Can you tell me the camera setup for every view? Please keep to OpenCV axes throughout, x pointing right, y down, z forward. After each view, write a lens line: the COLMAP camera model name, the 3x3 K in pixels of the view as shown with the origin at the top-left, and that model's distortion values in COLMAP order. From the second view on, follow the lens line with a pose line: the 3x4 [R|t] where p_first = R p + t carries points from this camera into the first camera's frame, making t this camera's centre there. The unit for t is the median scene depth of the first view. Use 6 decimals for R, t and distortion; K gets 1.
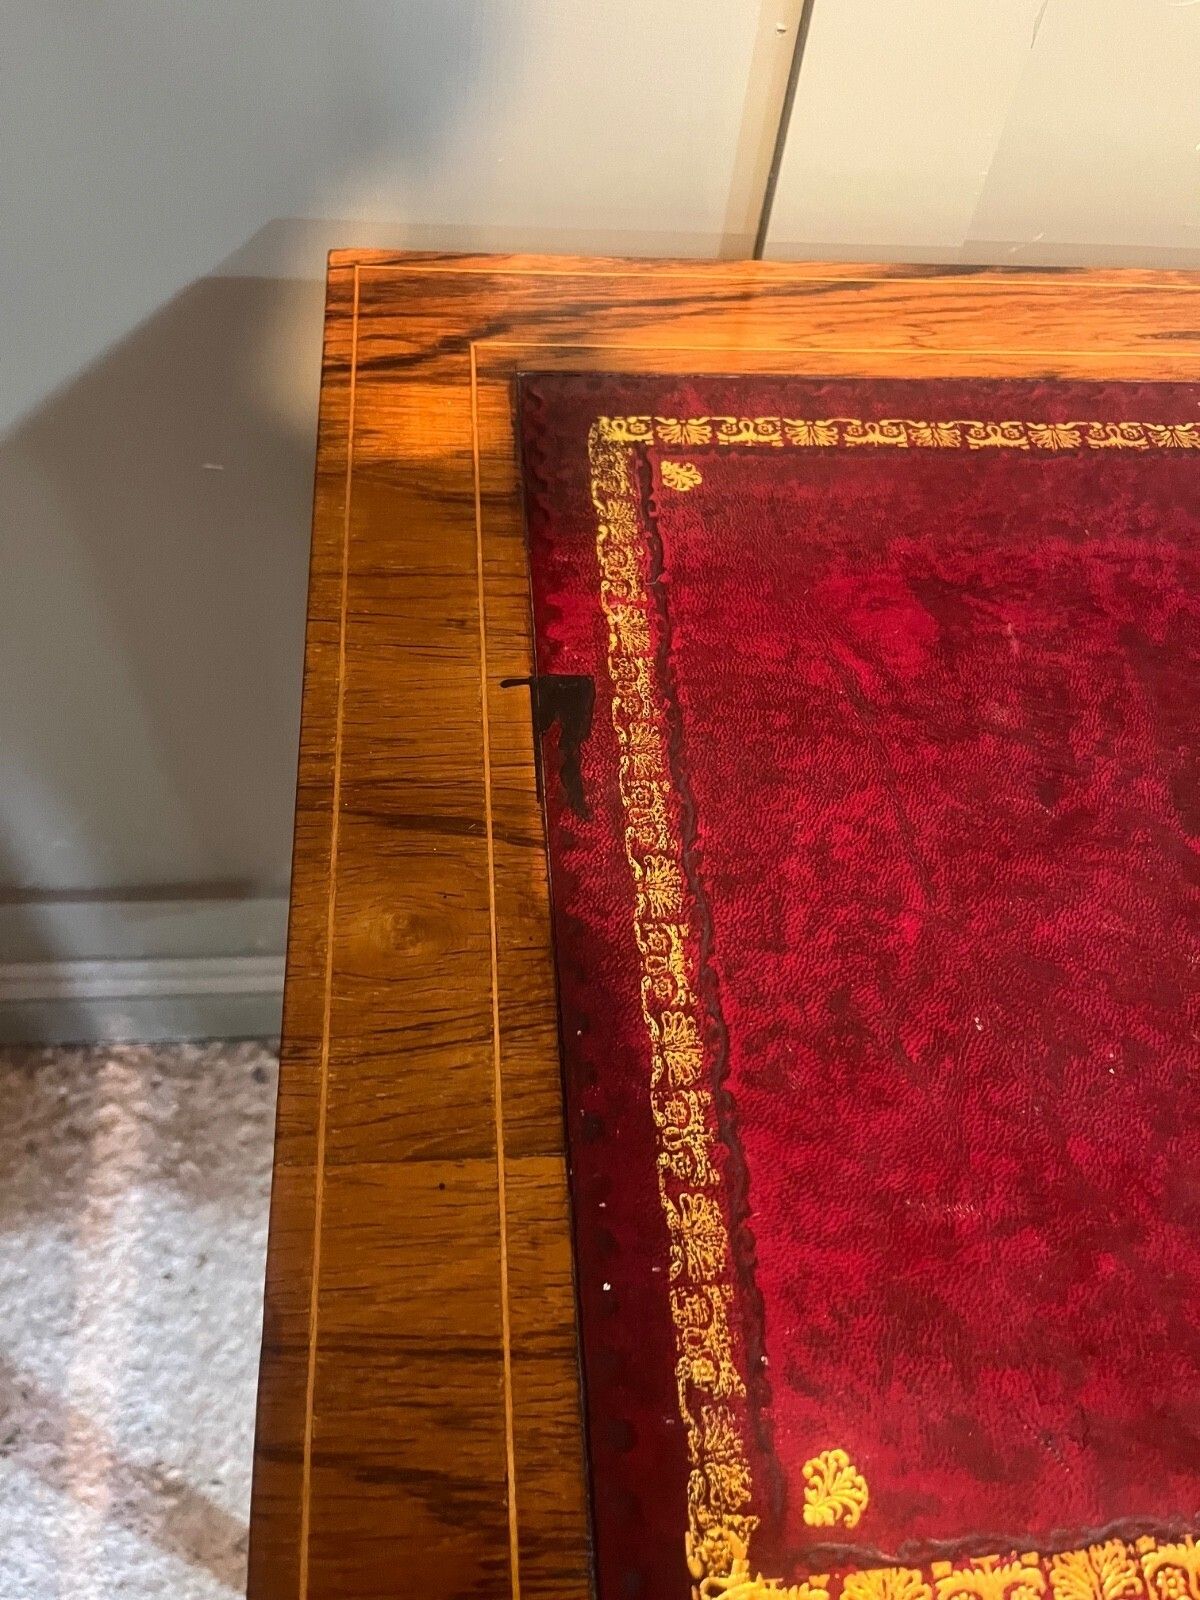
lens RADIAL K [[1226.2, 0, 600.0], [0, 1226.2, 800.0], [0, 0, 1]] dist [0.050615, -0.092433]
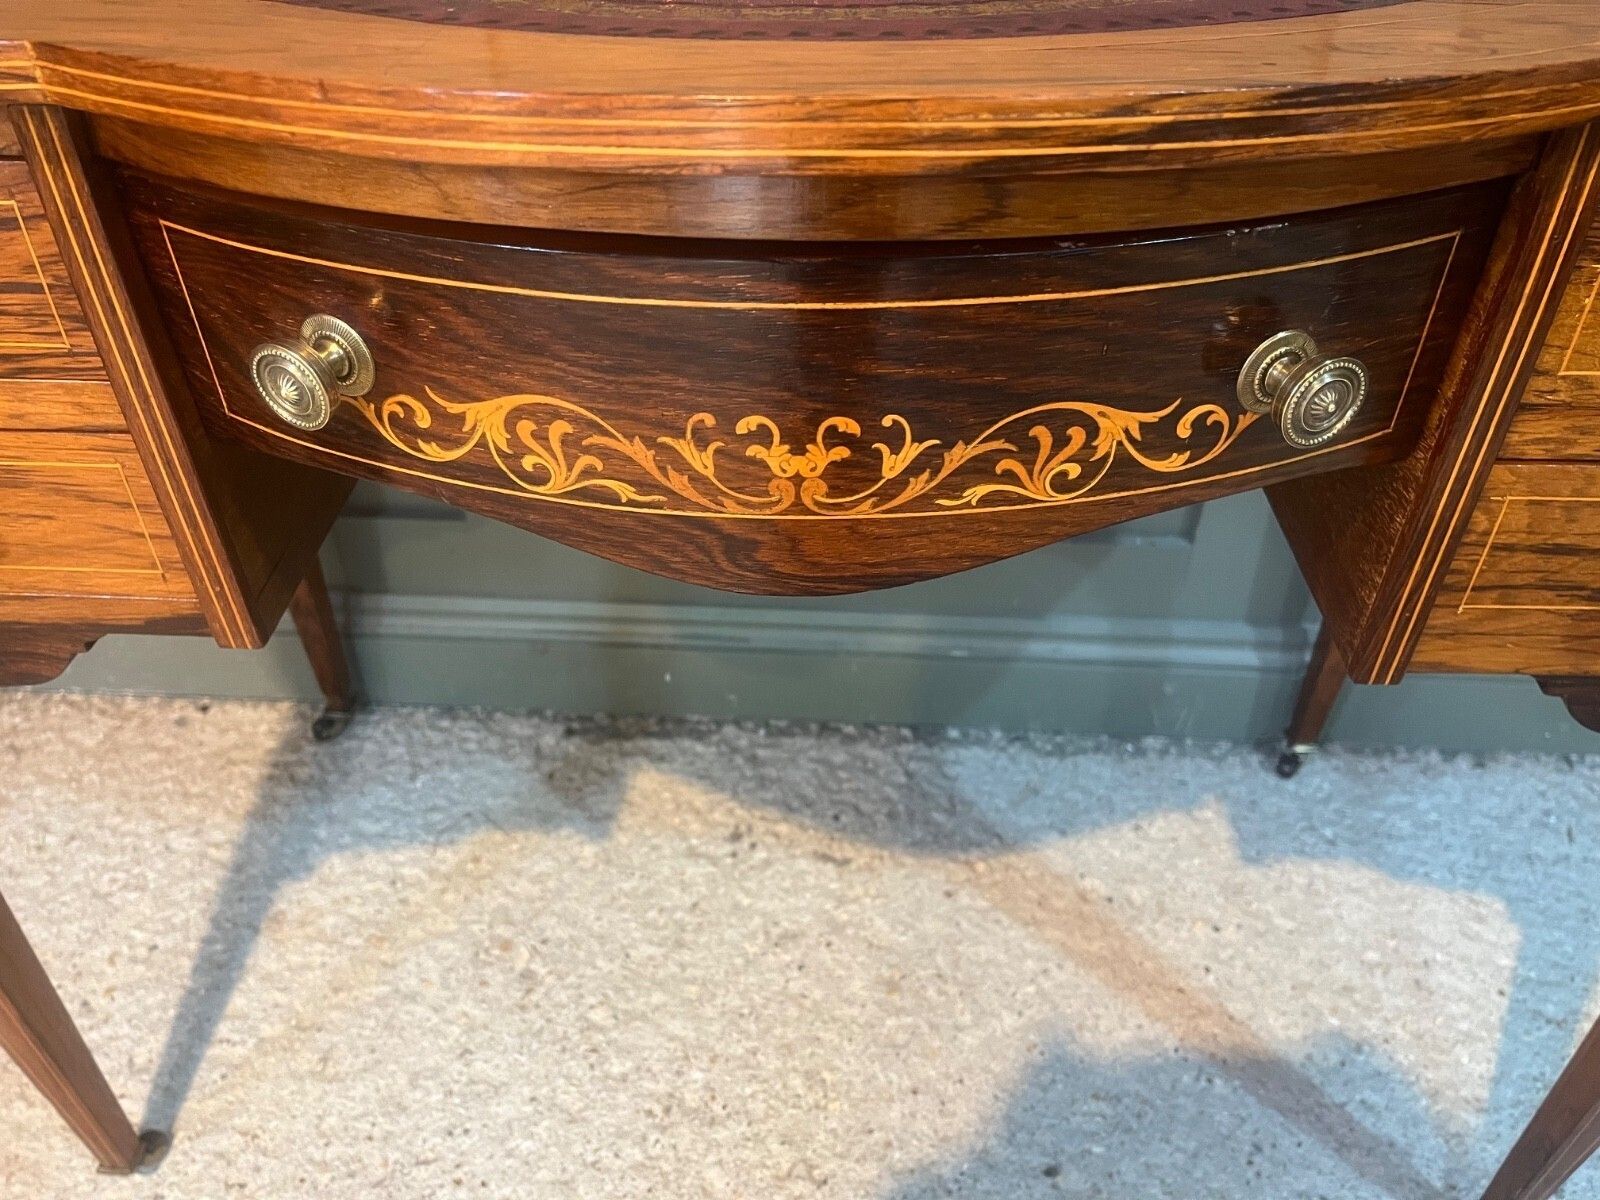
lens RADIAL K [[1224.6, 0, 790.6], [0, 1224.6, 600.0], [0, 0, 1]] dist [0.062173, -0.080600]
pose [[0.989867, 0.012135, -0.141477, 0.538666], [-0.056621, 0.947436, -0.314894, 0.542235], [0.130219, 0.319714, 0.938523, -0.049435]]
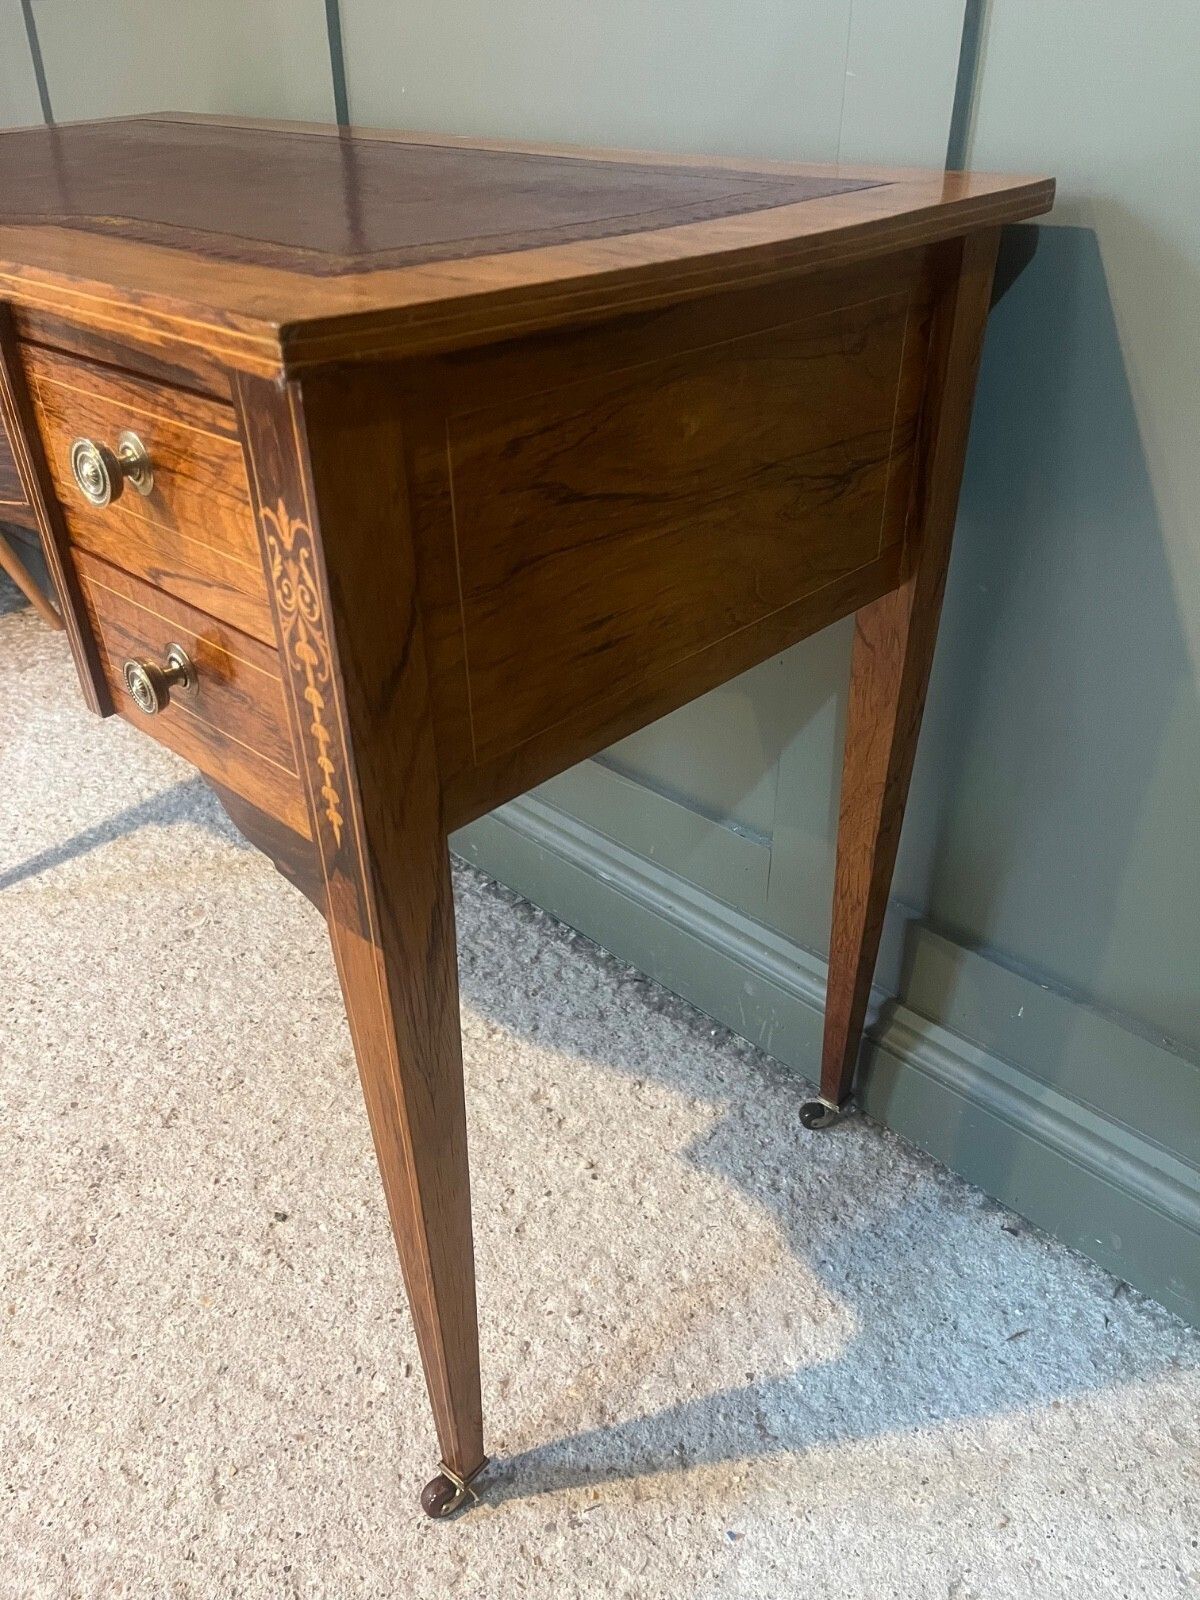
lens RADIAL K [[1206.2, 0, 602.7], [0, 1206.2, 784.3], [0, 0, 1]] dist [0.073898, -0.102090]
pose [[0.664187, 0.322395, -0.674475, 1.470852], [-0.594046, 0.775340, -0.214376, 0.397730], [0.453834, 0.543055, 0.706489, 0.142298]]
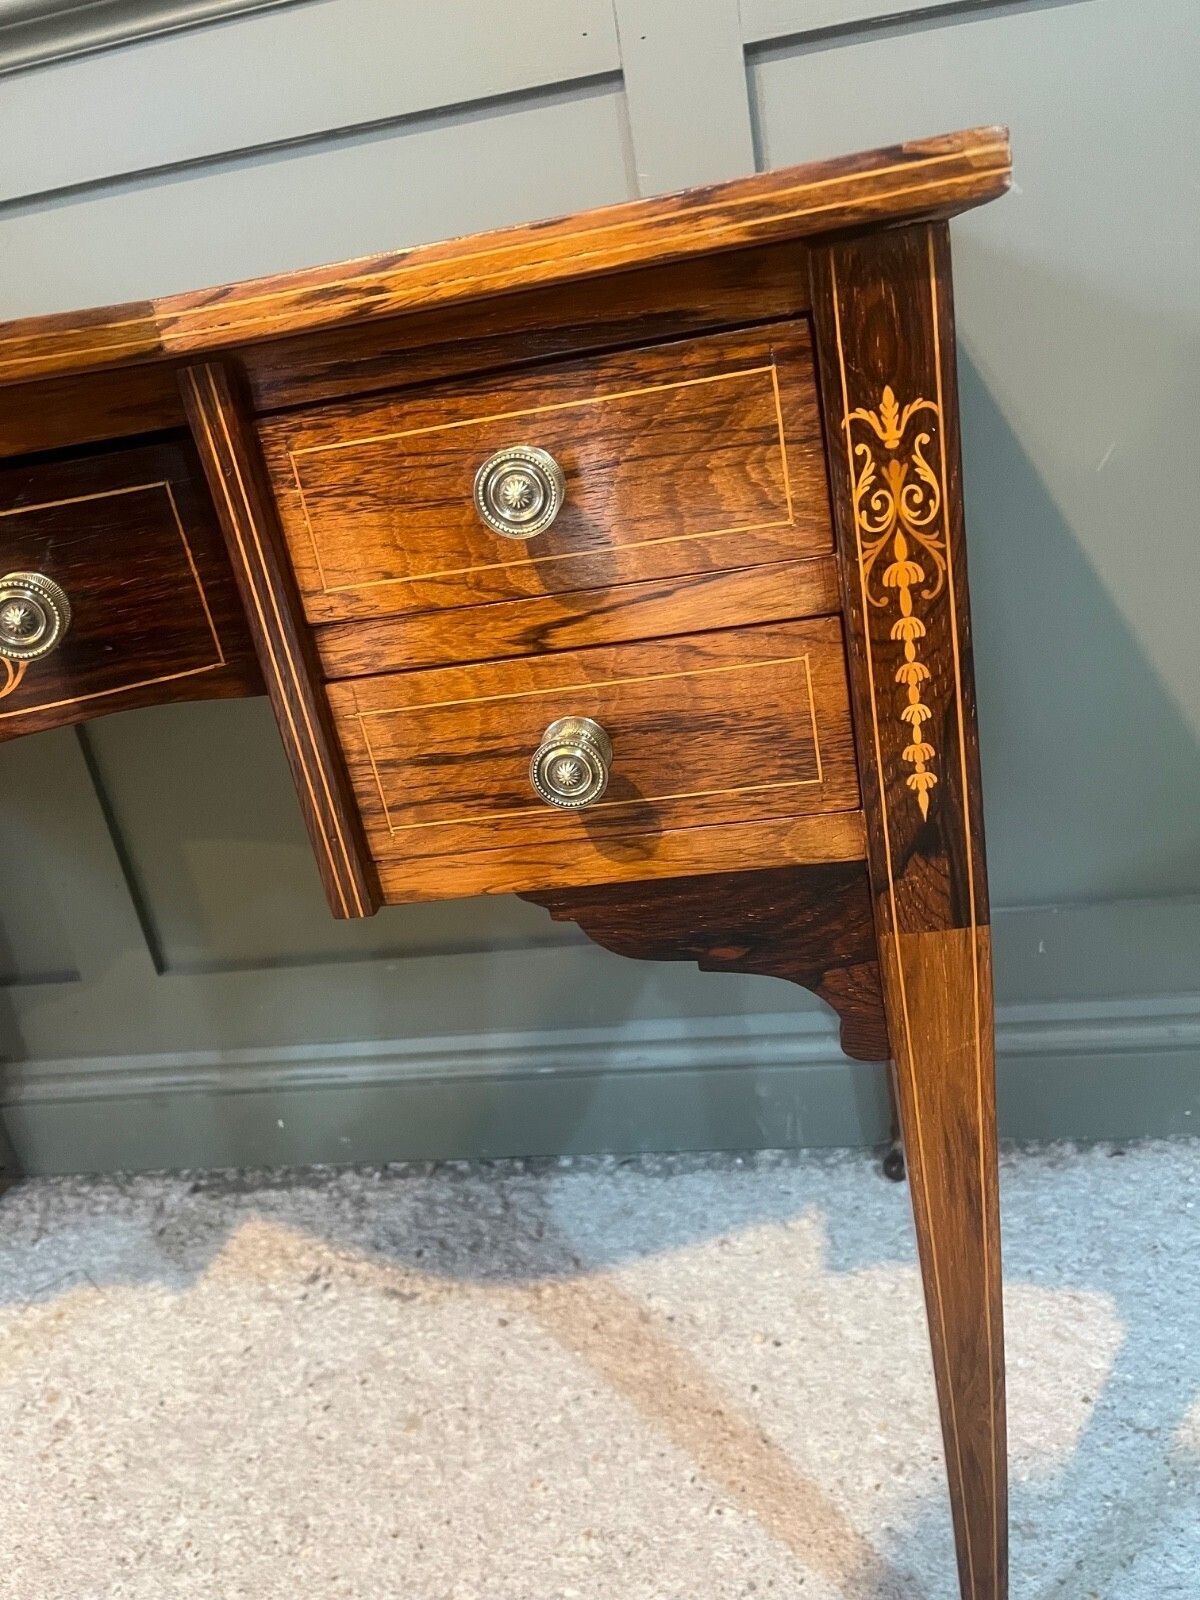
lens RADIAL K [[1219.1, 0, 605.7], [0, 1219.1, 785.5], [0, 0, 1]] dist [0.062778, -0.083282]
pose [[0.947727, -0.143966, -0.284756, 1.007768], [-0.046365, 0.820820, -0.569302, 0.661577], [0.315694, 0.552746, 0.771239, 0.073748]]
